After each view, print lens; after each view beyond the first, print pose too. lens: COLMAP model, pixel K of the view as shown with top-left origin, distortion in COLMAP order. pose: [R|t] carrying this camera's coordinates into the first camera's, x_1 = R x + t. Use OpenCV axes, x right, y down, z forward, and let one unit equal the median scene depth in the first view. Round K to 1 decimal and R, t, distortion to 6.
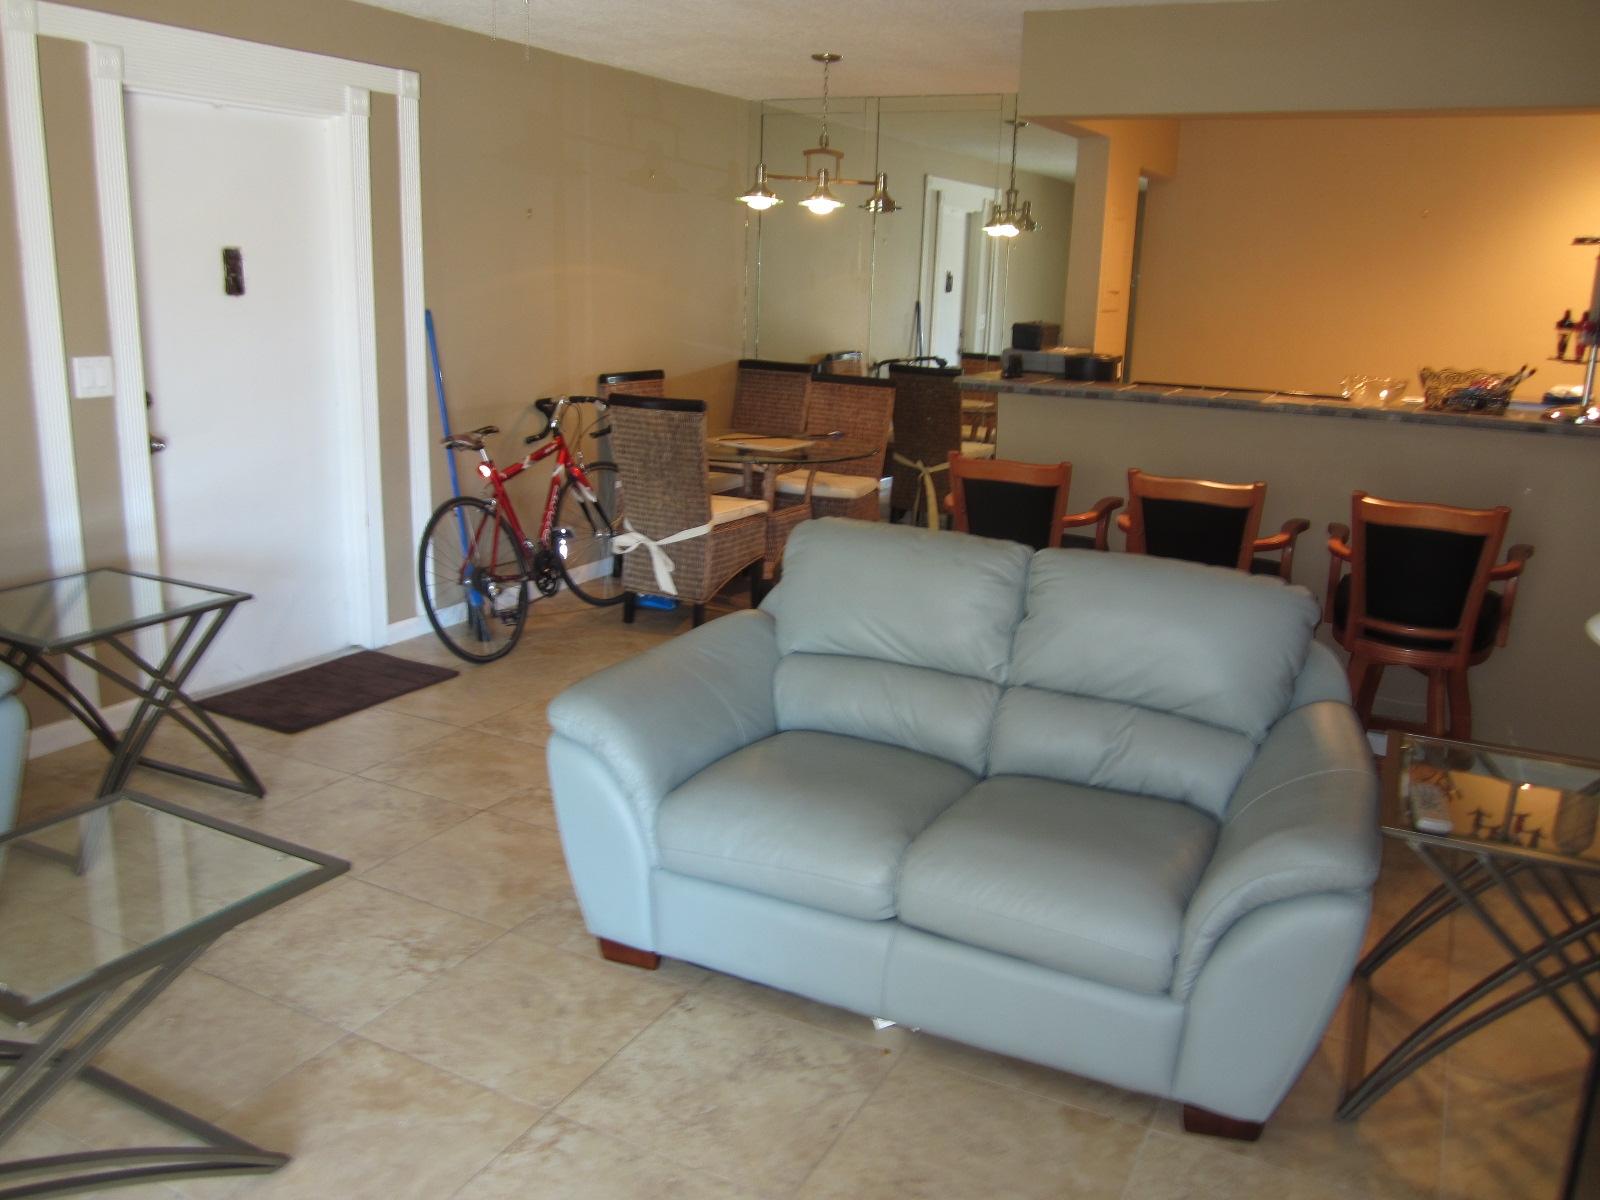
lens RADIAL K [[1306.7, 0, 811.1], [0, 1306.7, 613.7], [0, 0, 1]] dist [-0.054172, 0.017726]
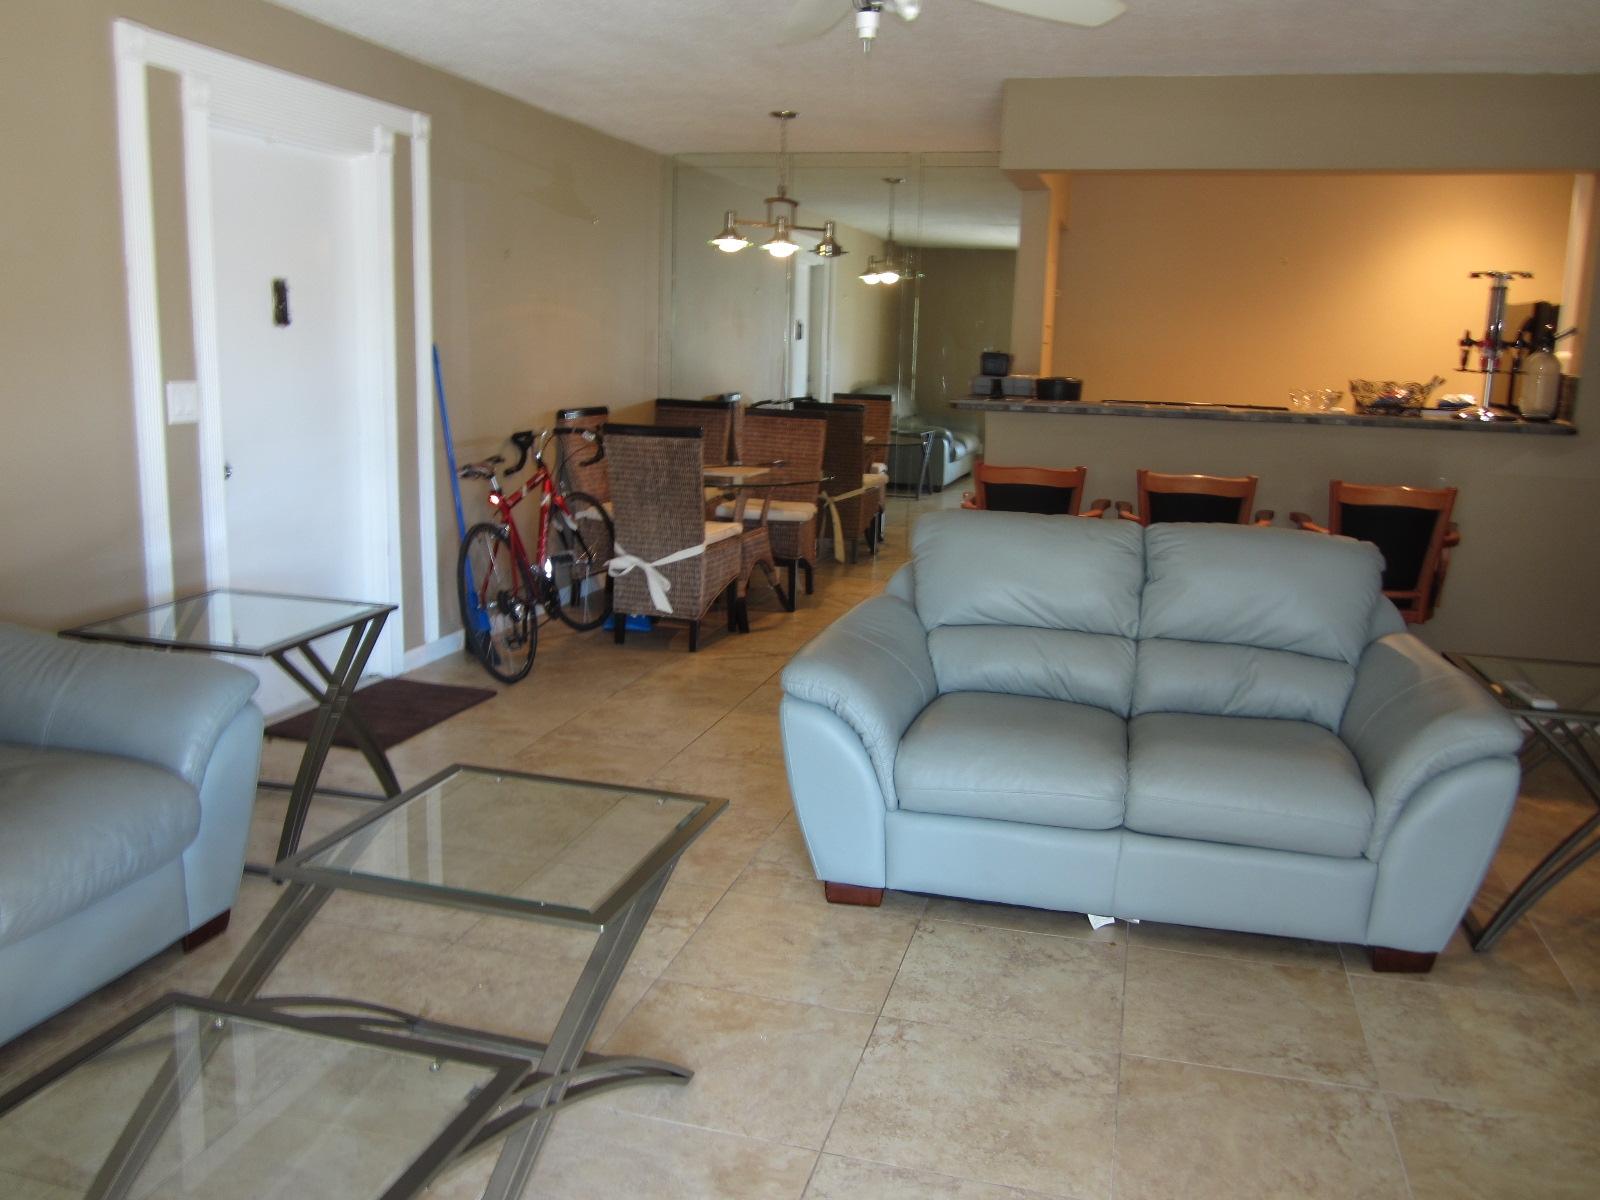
lens RADIAL K [[1306.7, 0, 811.1], [0, 1306.7, 613.7], [0, 0, 1]] dist [-0.054172, 0.017726]
pose [[0.977338, -0.048496, 0.206054, -0.252946], [0.057854, 0.997538, -0.039632, 0.041003], [-0.203625, 0.050655, 0.977738, -0.060901]]
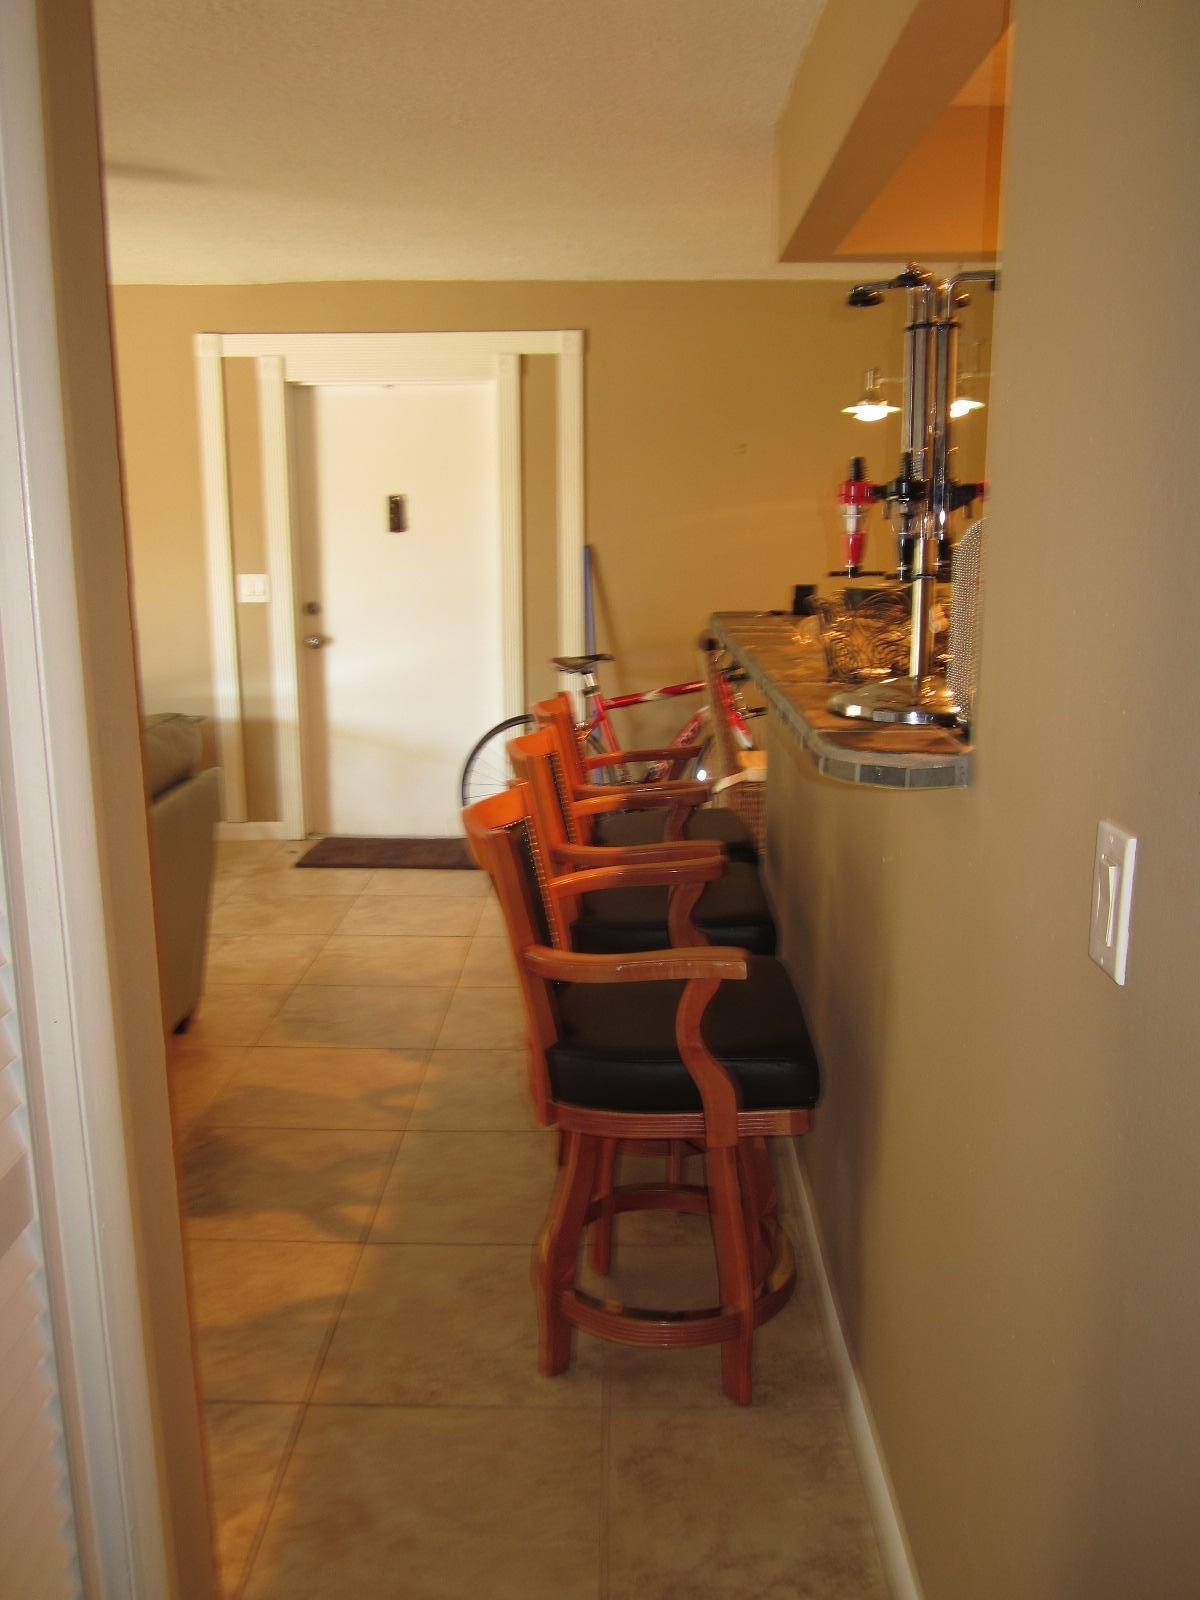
lens RADIAL K [[1306.7, 0, 600.0], [0, 1306.7, 800.0], [0, 0, 1]] dist [-0.054172, 0.017726]
pose [[0.454148, 0.148877, -0.878399, 0.792467], [-0.204362, 0.977058, 0.059940, -0.103060], [0.867171, 0.152290, 0.474154, 0.585841]]
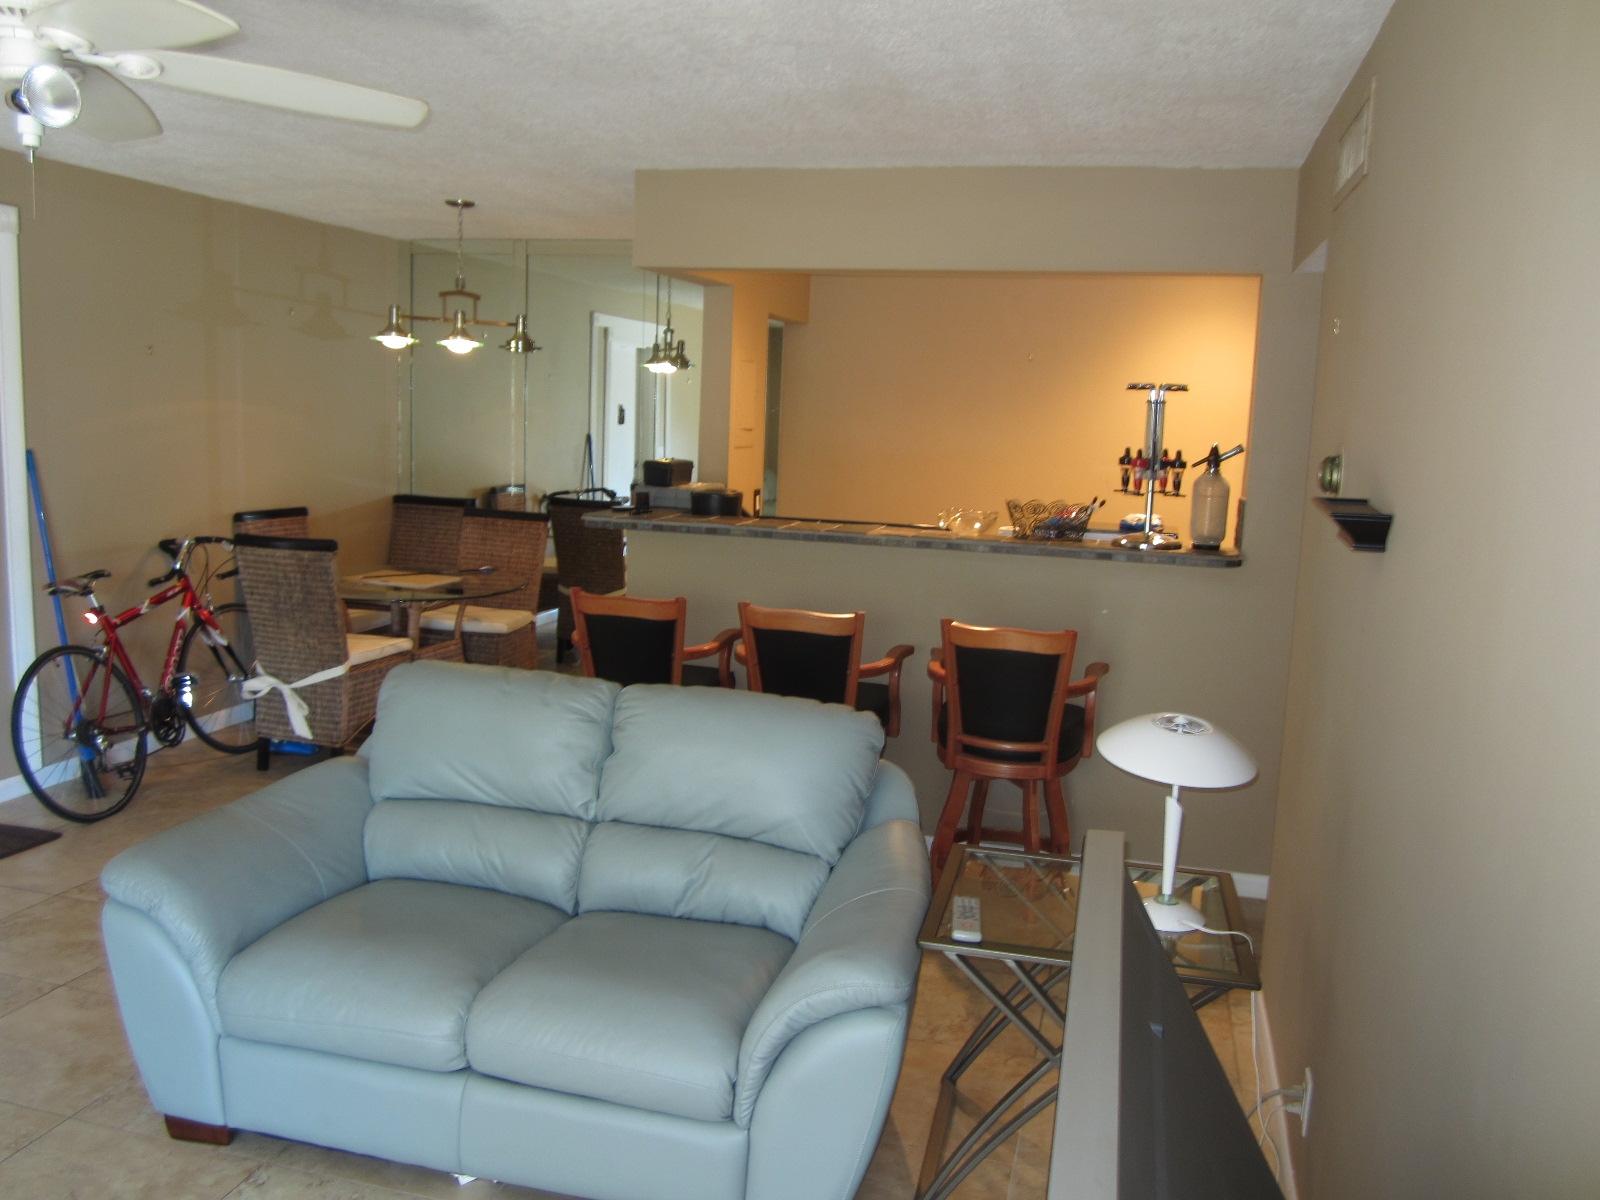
lens RADIAL K [[1306.7, 0, 811.1], [0, 1306.7, 613.7], [0, 0, 1]] dist [-0.054172, 0.017726]
pose [[0.977162, -0.026891, 0.210789, 0.069498], [0.046503, 0.994977, -0.088643, -0.005519], [-0.207347, 0.096421, 0.973504, -0.022827]]
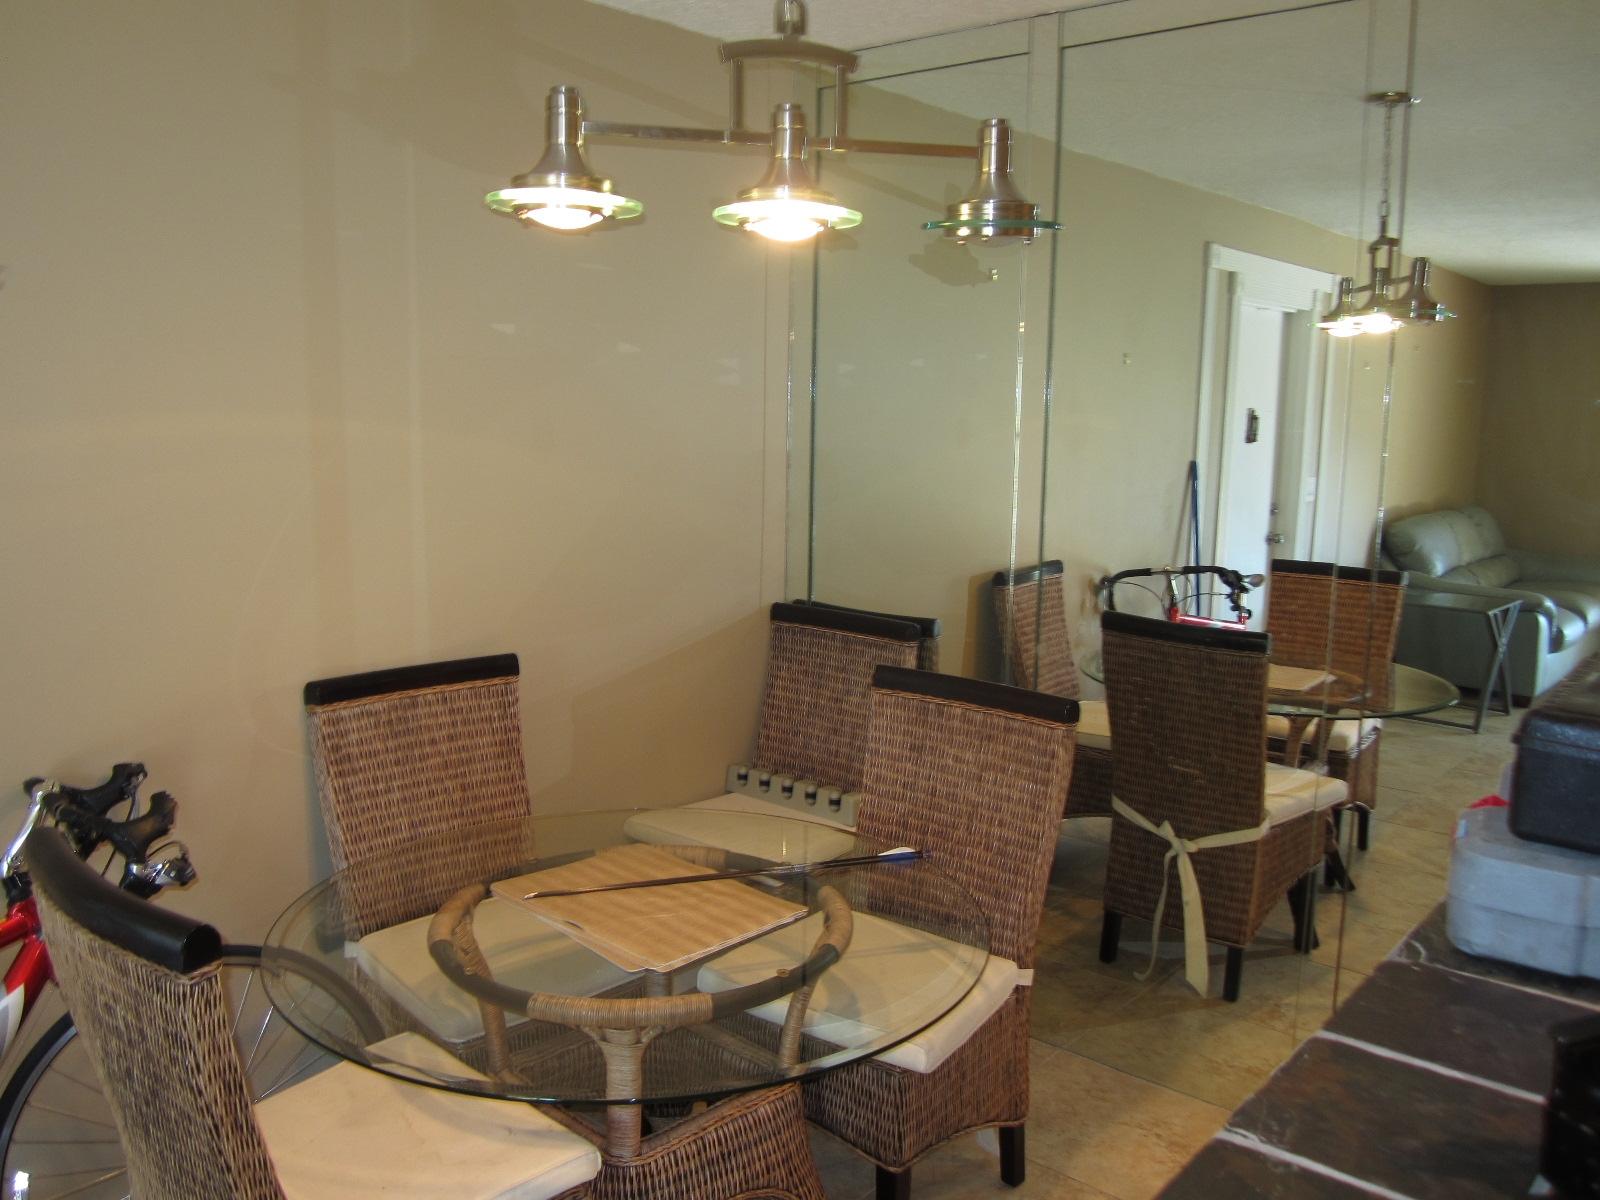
lens RADIAL K [[1292.4, 0, 800.0], [0, 1292.4, 600.0], [0, 0, 1]] dist [-0.072152, 0.000962]
pose [[0.970183, 0.021513, -0.241418, 0.107616], [-0.047524, 0.993603, -0.102440, -0.236226], [0.237670, 0.110859, 0.964999, 0.880202]]
